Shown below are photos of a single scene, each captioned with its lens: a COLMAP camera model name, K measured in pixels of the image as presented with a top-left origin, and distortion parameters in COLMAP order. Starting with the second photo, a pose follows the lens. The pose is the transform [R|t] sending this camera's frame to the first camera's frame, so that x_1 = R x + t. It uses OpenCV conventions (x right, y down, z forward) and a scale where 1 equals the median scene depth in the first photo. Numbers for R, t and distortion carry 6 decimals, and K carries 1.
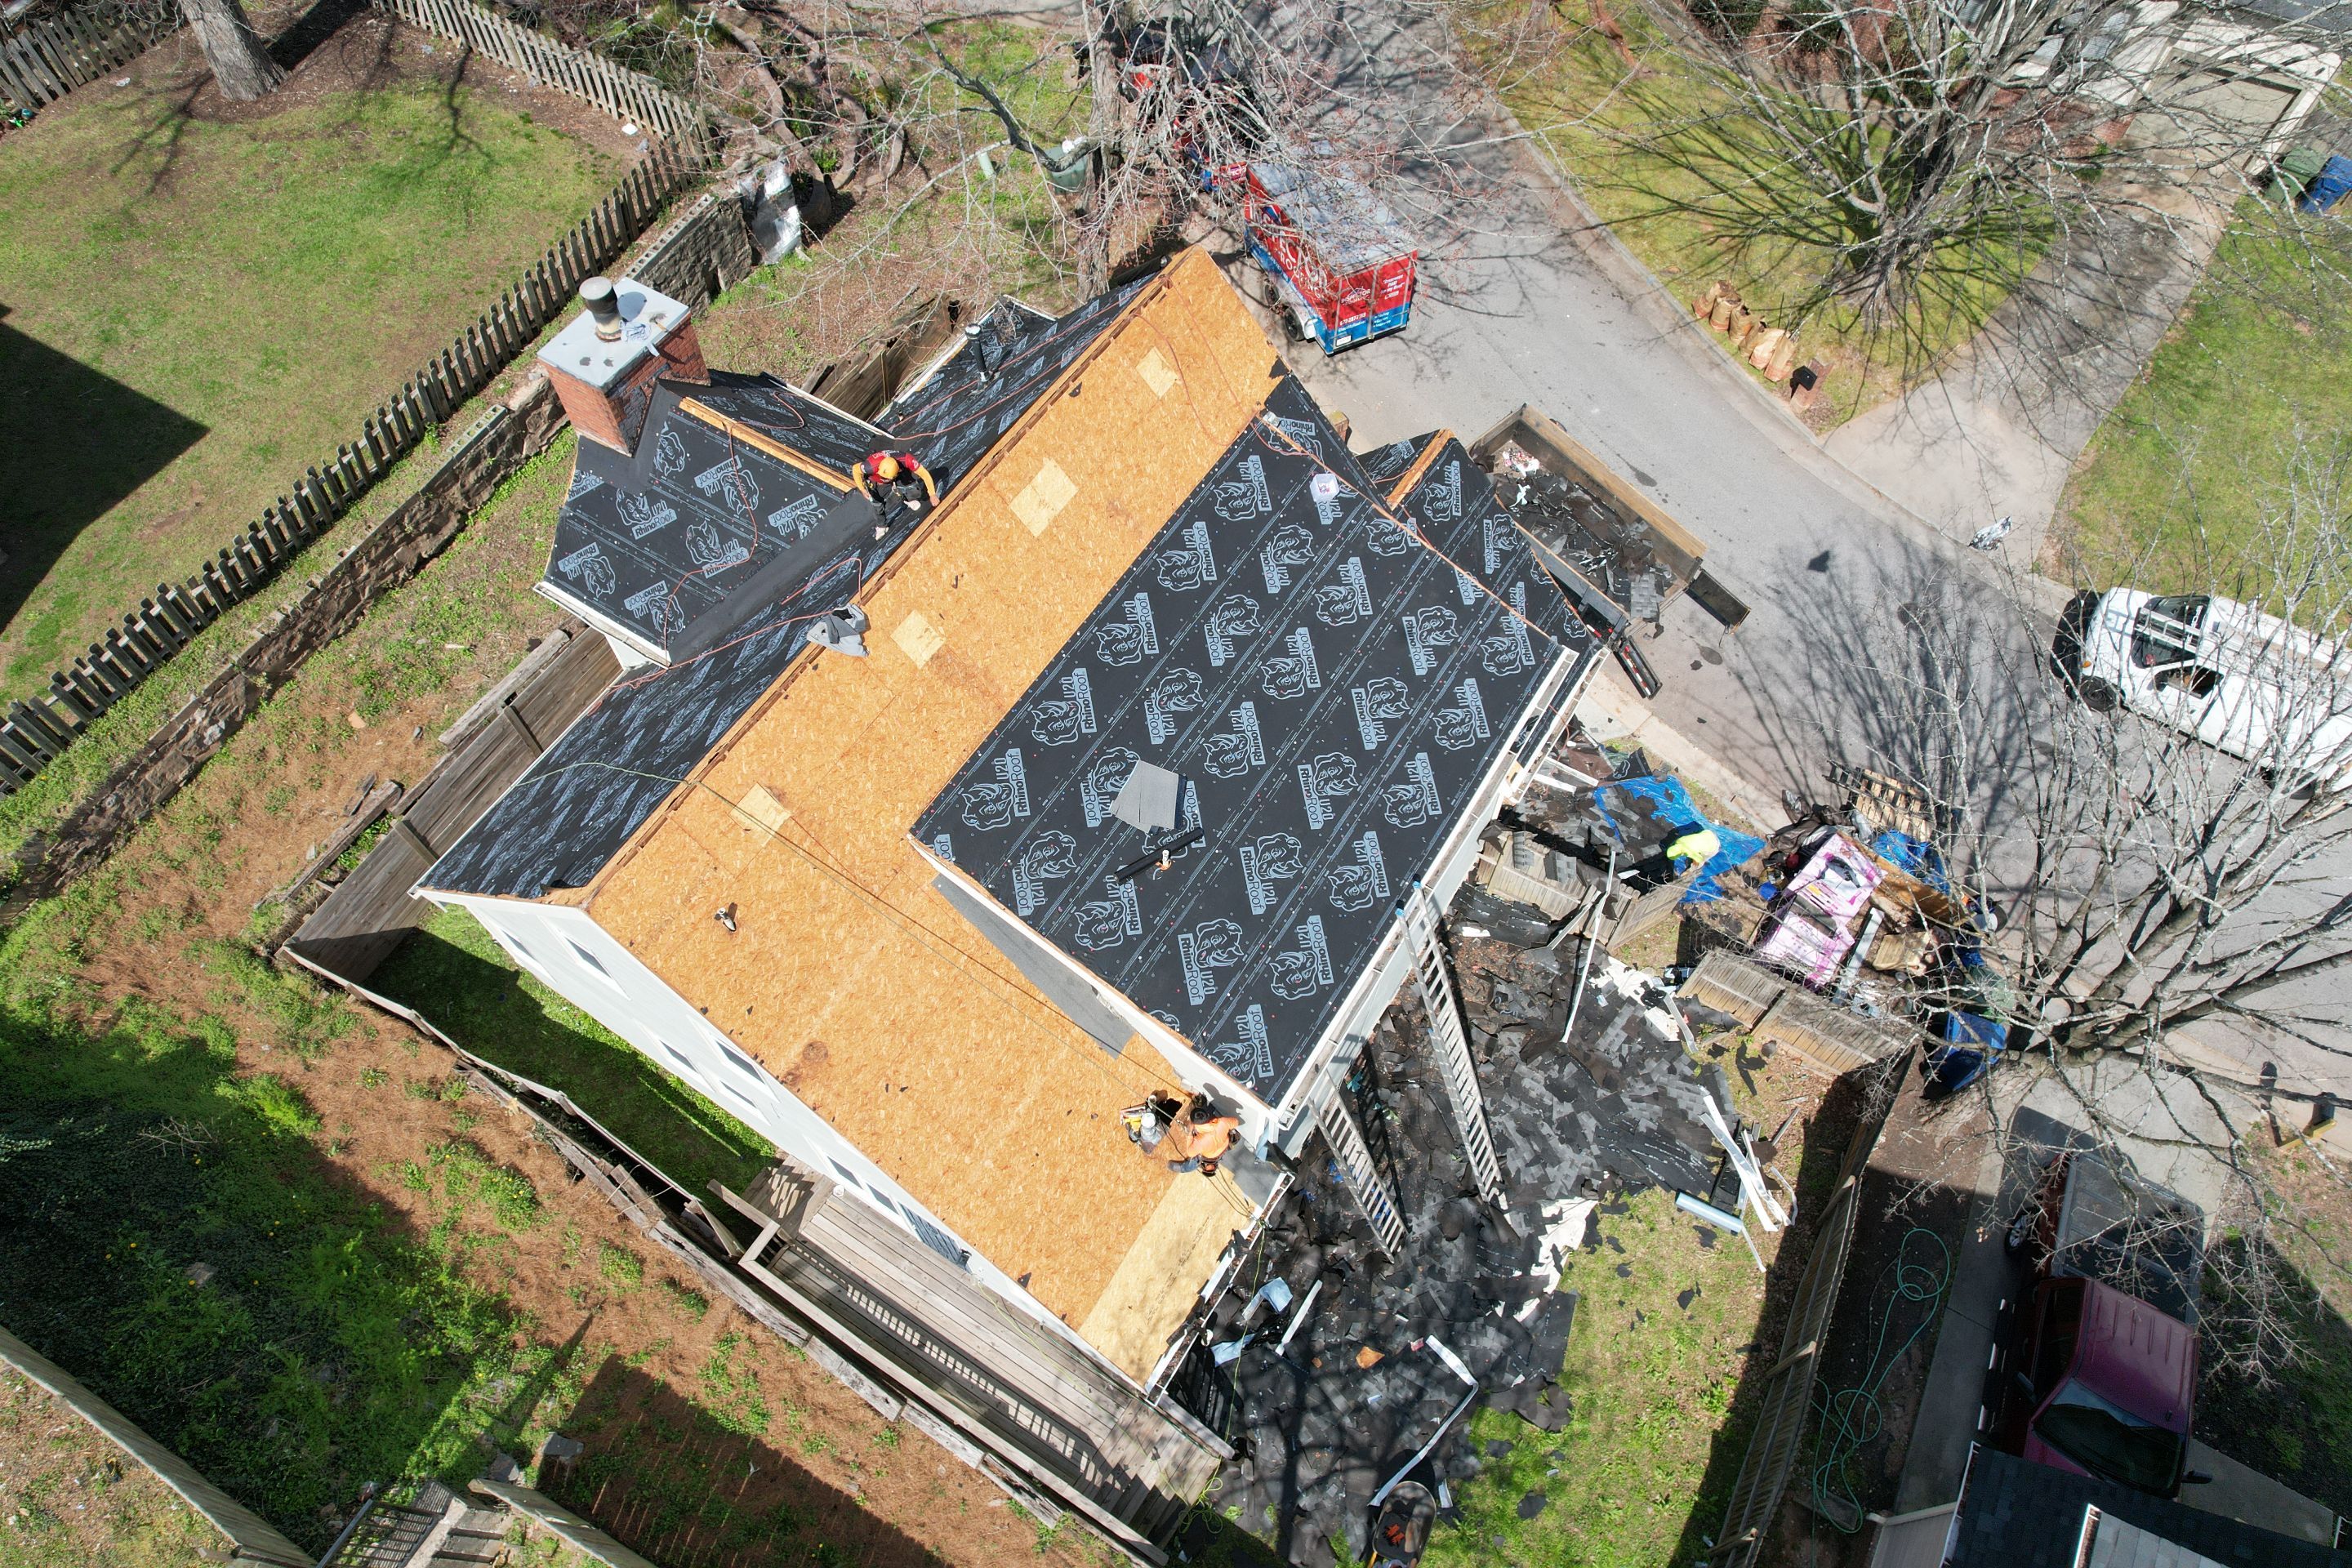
lens RADIAL K [[1493.1, 0, 1176.1], [0, 1493.1, 786.4], [0, 0, 1]] dist [-0.070997, 0.066204]
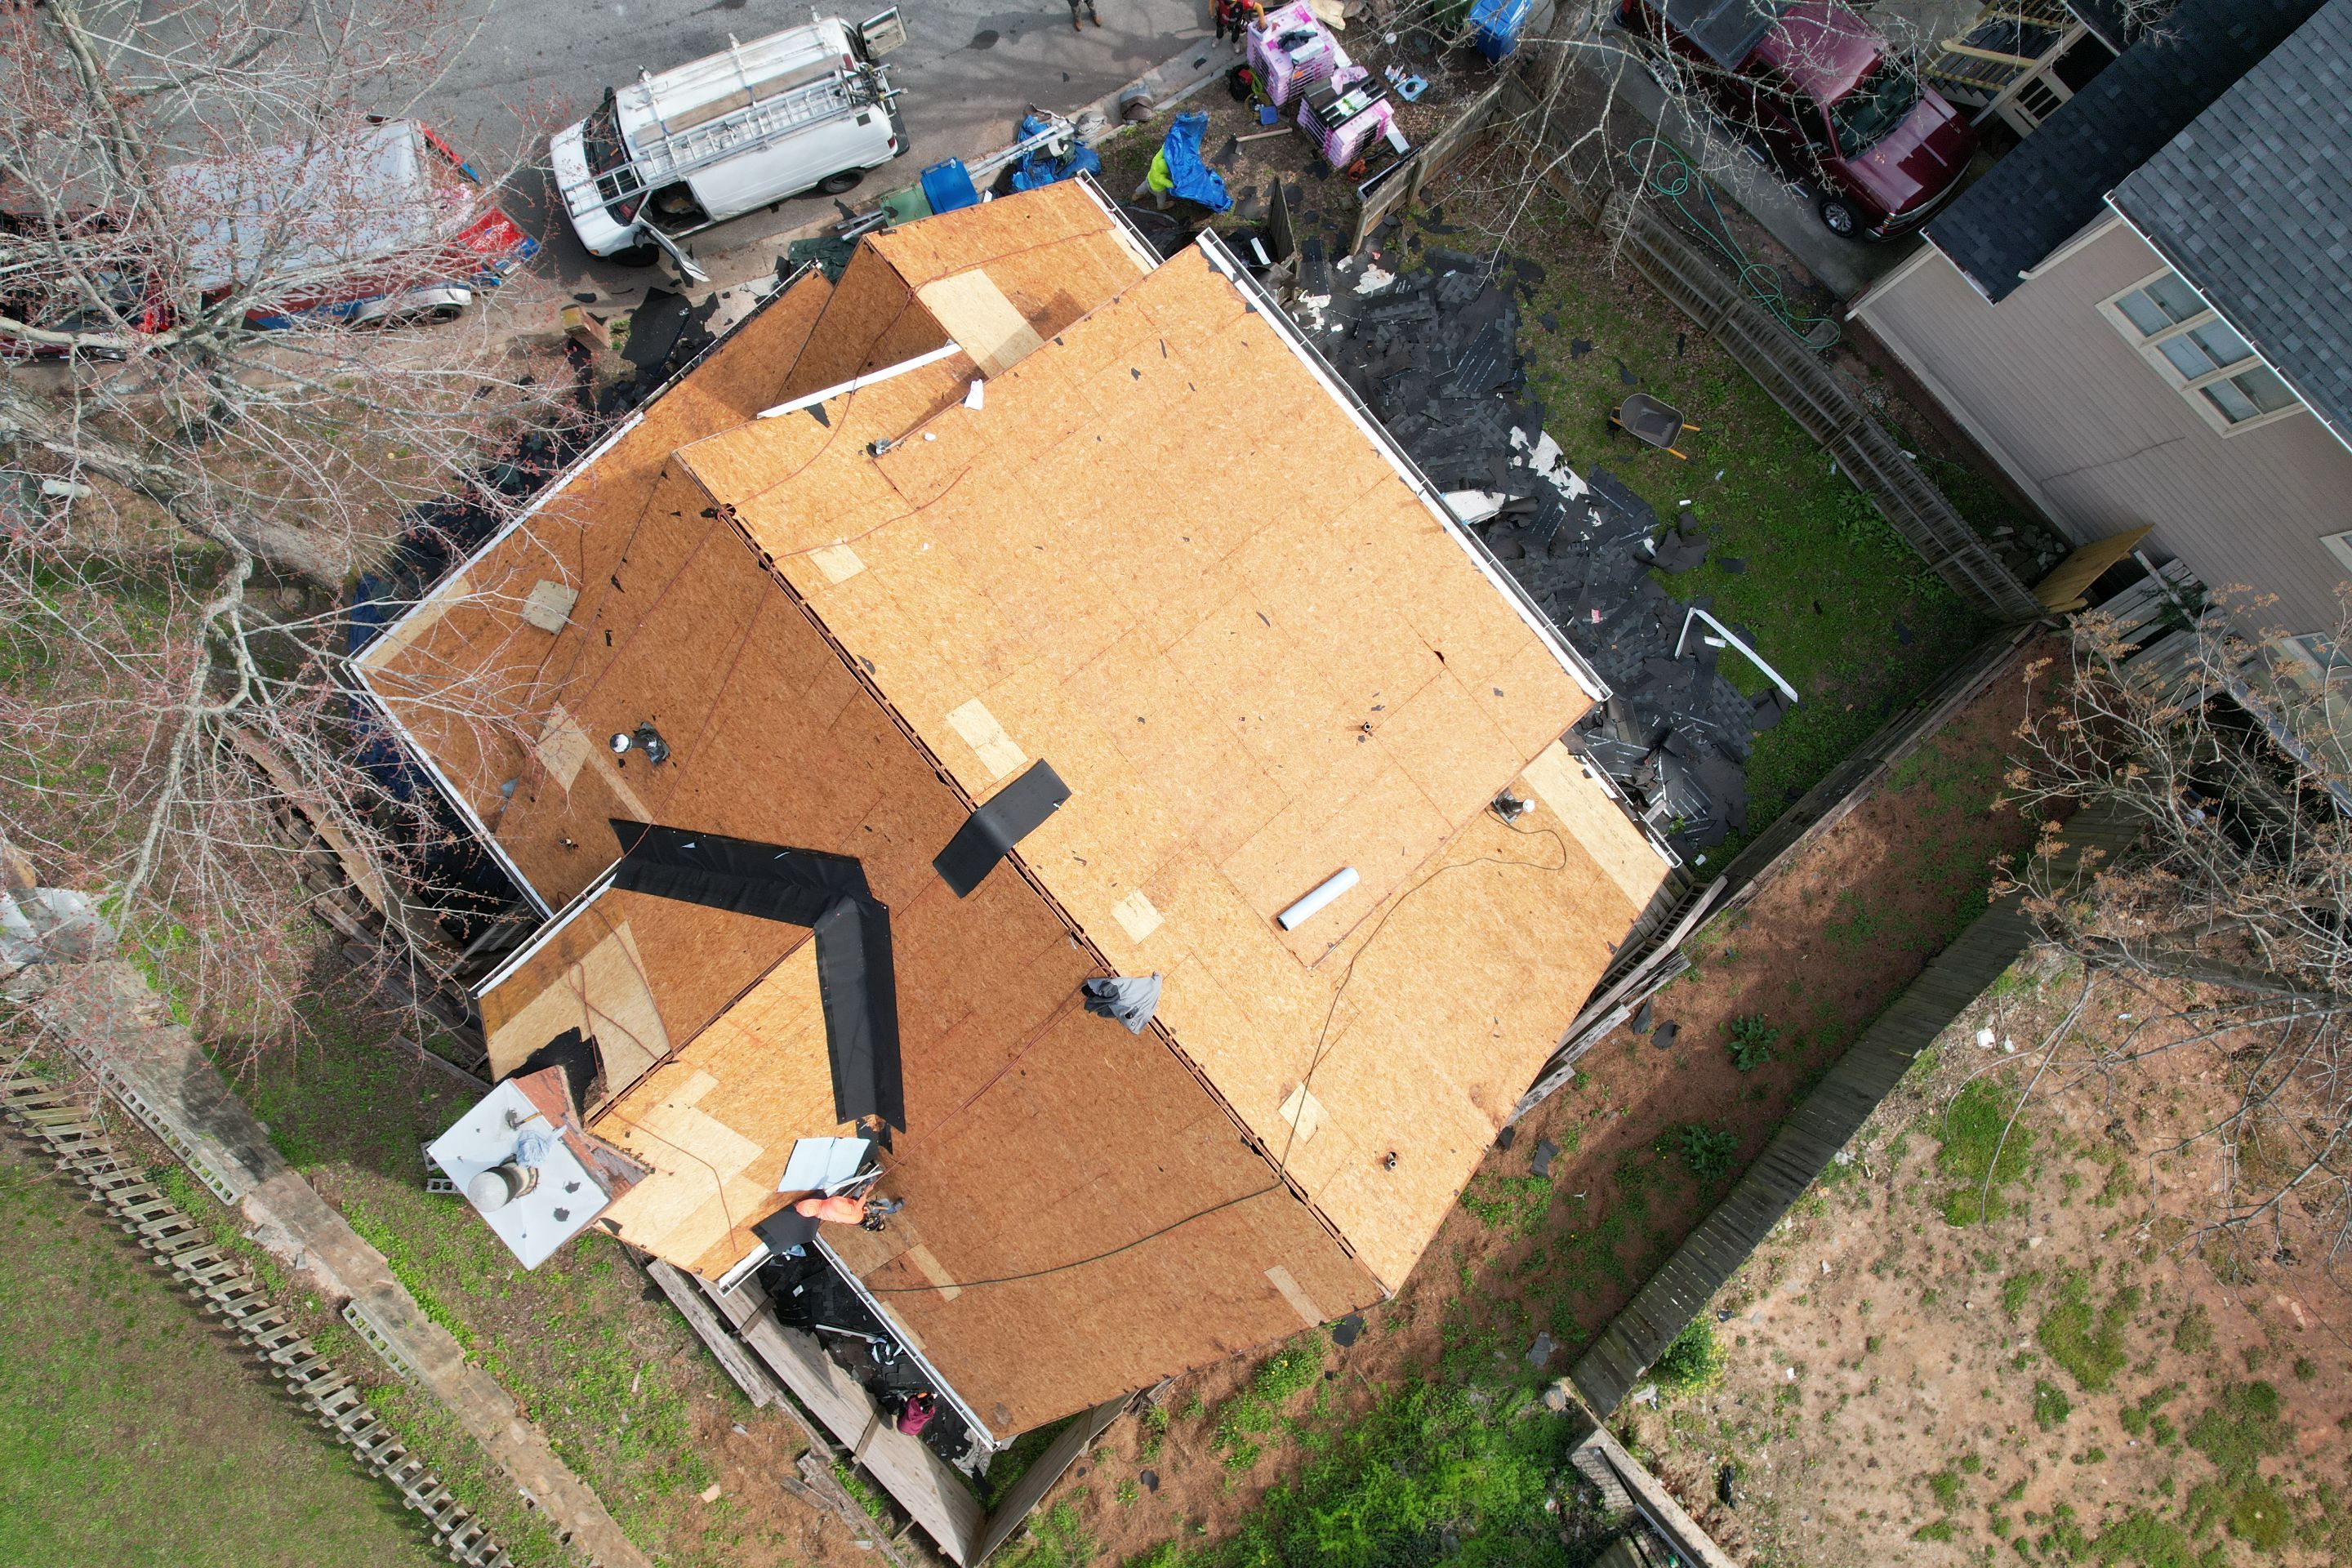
lens RADIAL K [[1493.1, 0, 1171.1], [0, 1493.1, 784.7], [0, 0, 1]] dist [-0.070997, 0.066204]
pose [[0.292359, -0.956051, 0.022174, -0.081826], [0.828314, 0.264749, 0.493764, -0.423203], [-0.477934, -0.125989, 0.869313, 0.139718]]
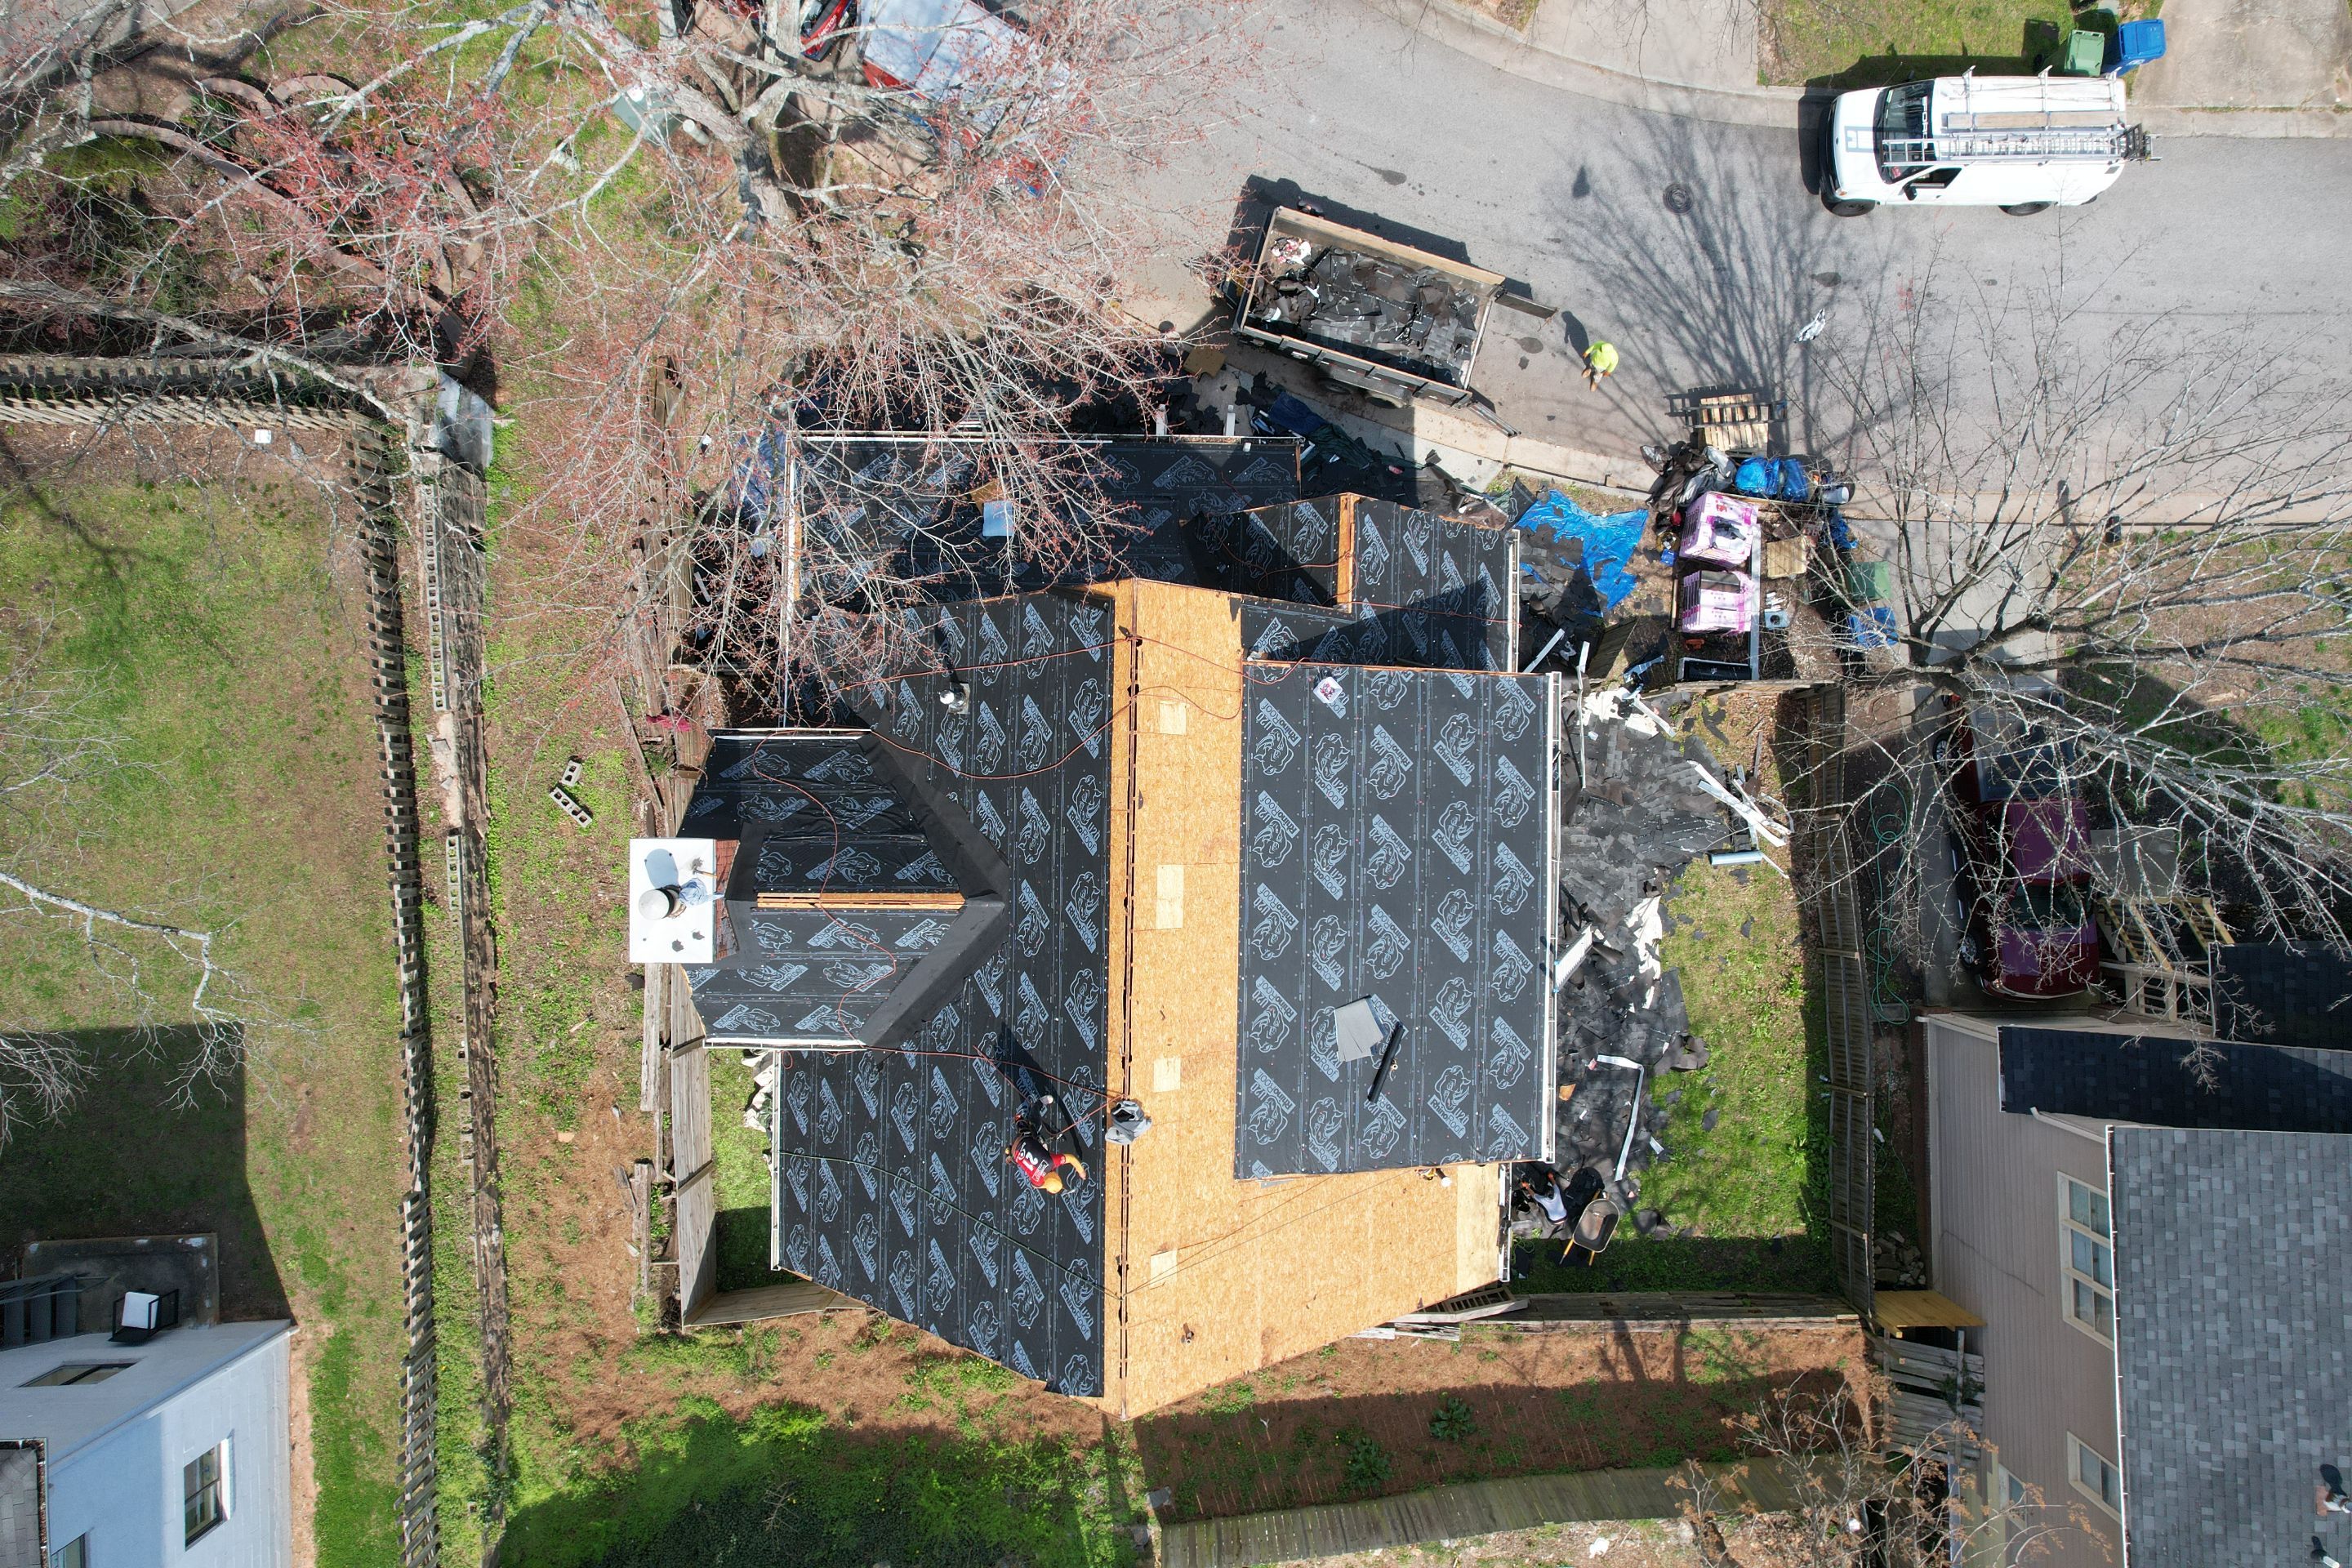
lens RADIAL K [[1493.1, 0, 1172.3], [0, 1493.1, 783.7], [0, 0, 1]] dist [-0.070997, 0.066204]
pose [[0.850411, -0.526079, 0.006474, -0.038556], [0.453659, 0.739463, 0.497381, -0.663365], [-0.266449, -0.420042, 0.867508, 0.024630]]
